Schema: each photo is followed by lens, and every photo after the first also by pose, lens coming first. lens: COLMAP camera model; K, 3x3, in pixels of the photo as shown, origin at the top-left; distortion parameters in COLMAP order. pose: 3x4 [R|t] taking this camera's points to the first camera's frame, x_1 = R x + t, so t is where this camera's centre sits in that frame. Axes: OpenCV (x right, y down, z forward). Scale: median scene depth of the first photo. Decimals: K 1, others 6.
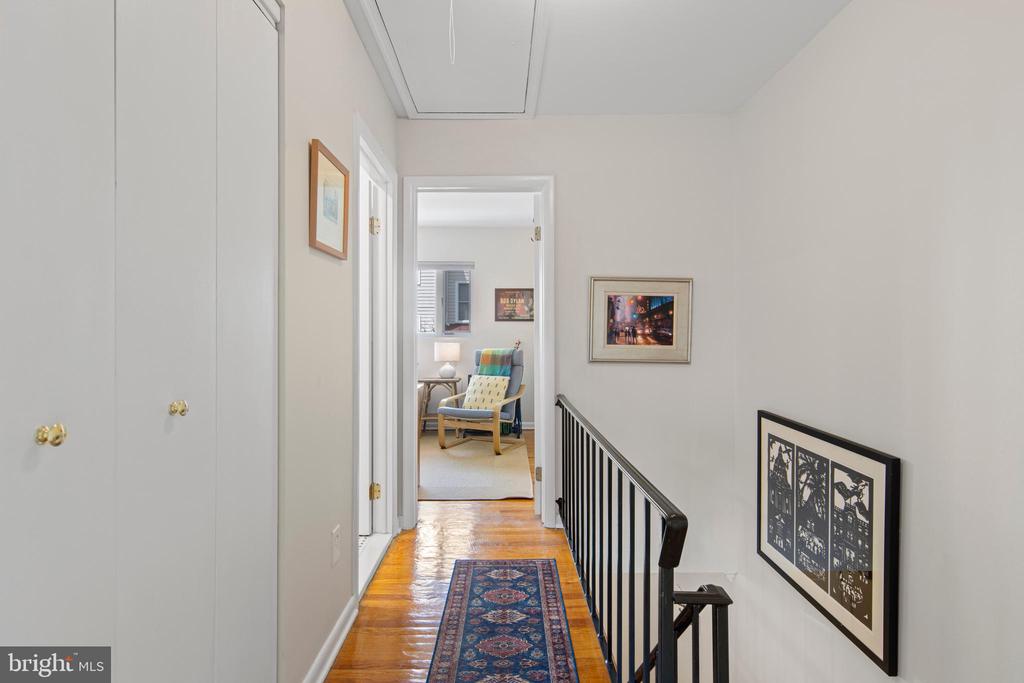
lens RADIAL K [[525.3, 0, 510.4], [0, 525.3, 339.9], [0, 0, 1]] dist [0.017353, -0.006938]
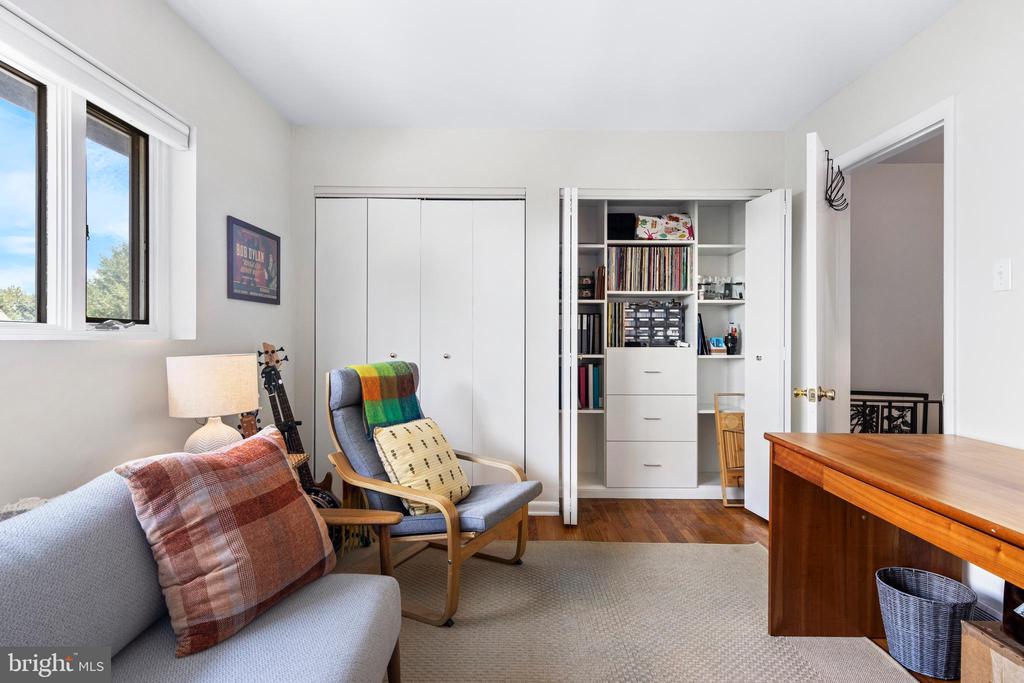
lens RADIAL K [[525.3, 0, 511.0], [0, 525.3, 337.3], [0, 0, 1]] dist [0.017353, -0.006938]
pose [[-0.003062, -0.009687, 0.999948, -1.182784], [0.002286, 0.999950, 0.009694, -0.027635], [-0.999993, 0.002315, -0.003040, 2.211878]]
